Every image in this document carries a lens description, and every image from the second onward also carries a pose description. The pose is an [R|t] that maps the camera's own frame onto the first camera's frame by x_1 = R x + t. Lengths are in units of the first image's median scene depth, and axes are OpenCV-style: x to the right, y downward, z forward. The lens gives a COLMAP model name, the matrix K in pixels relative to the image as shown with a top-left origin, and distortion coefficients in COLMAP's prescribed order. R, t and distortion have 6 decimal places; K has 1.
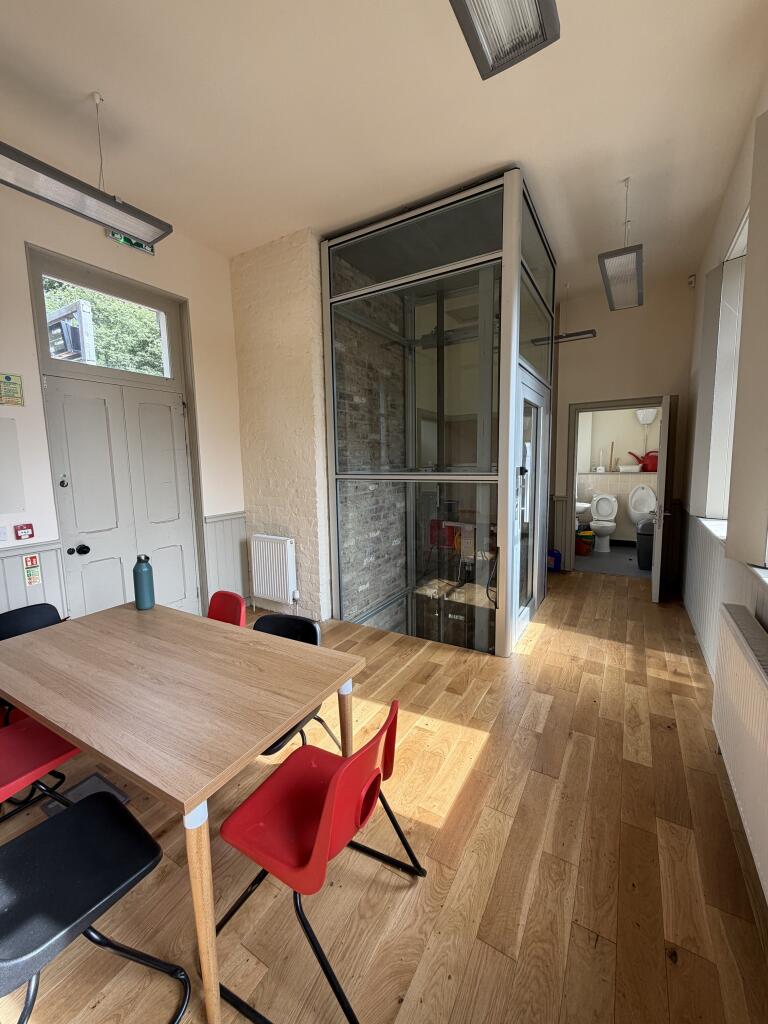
lens RADIAL K [[412.9, 0, 382.2], [0, 412.9, 508.4], [0, 0, 1]] dist [0.001697, -0.000873]
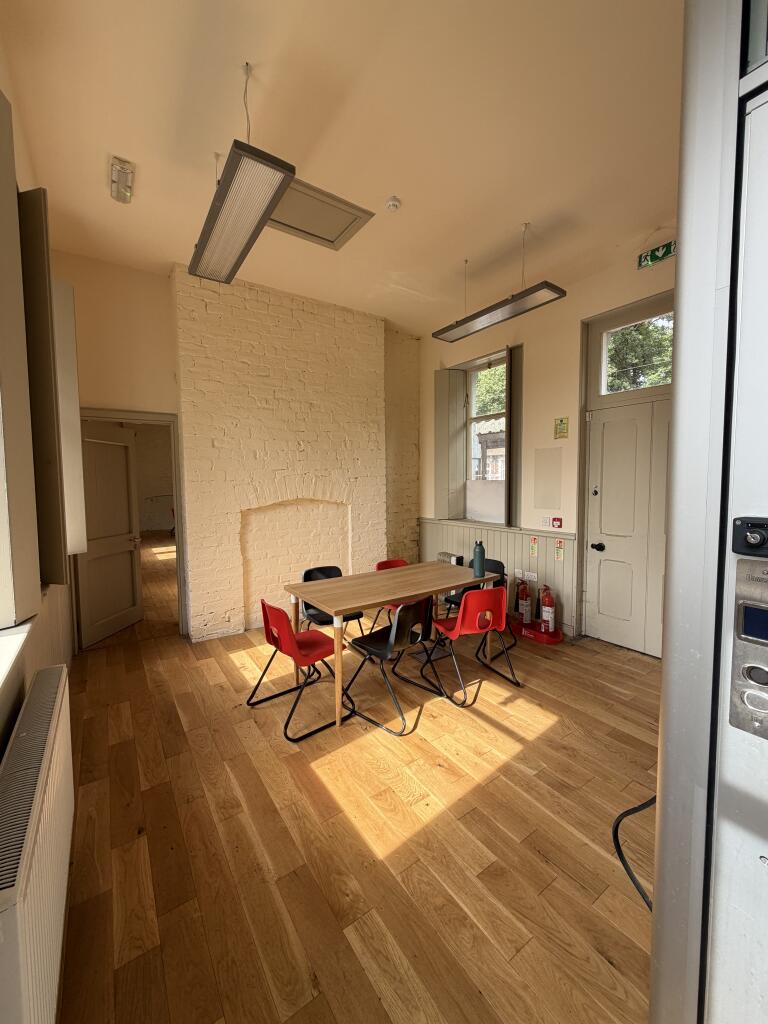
lens RADIAL K [[412.9, 0, 392.1], [0, 412.9, 511.6], [0, 0, 1]] dist [0.001697, -0.000873]
pose [[-0.406709, 0.093223, -0.908789, 0.718307], [-0.080339, 0.987276, 0.137228, -0.139268], [0.910018, 0.128823, -0.394045, 1.027394]]
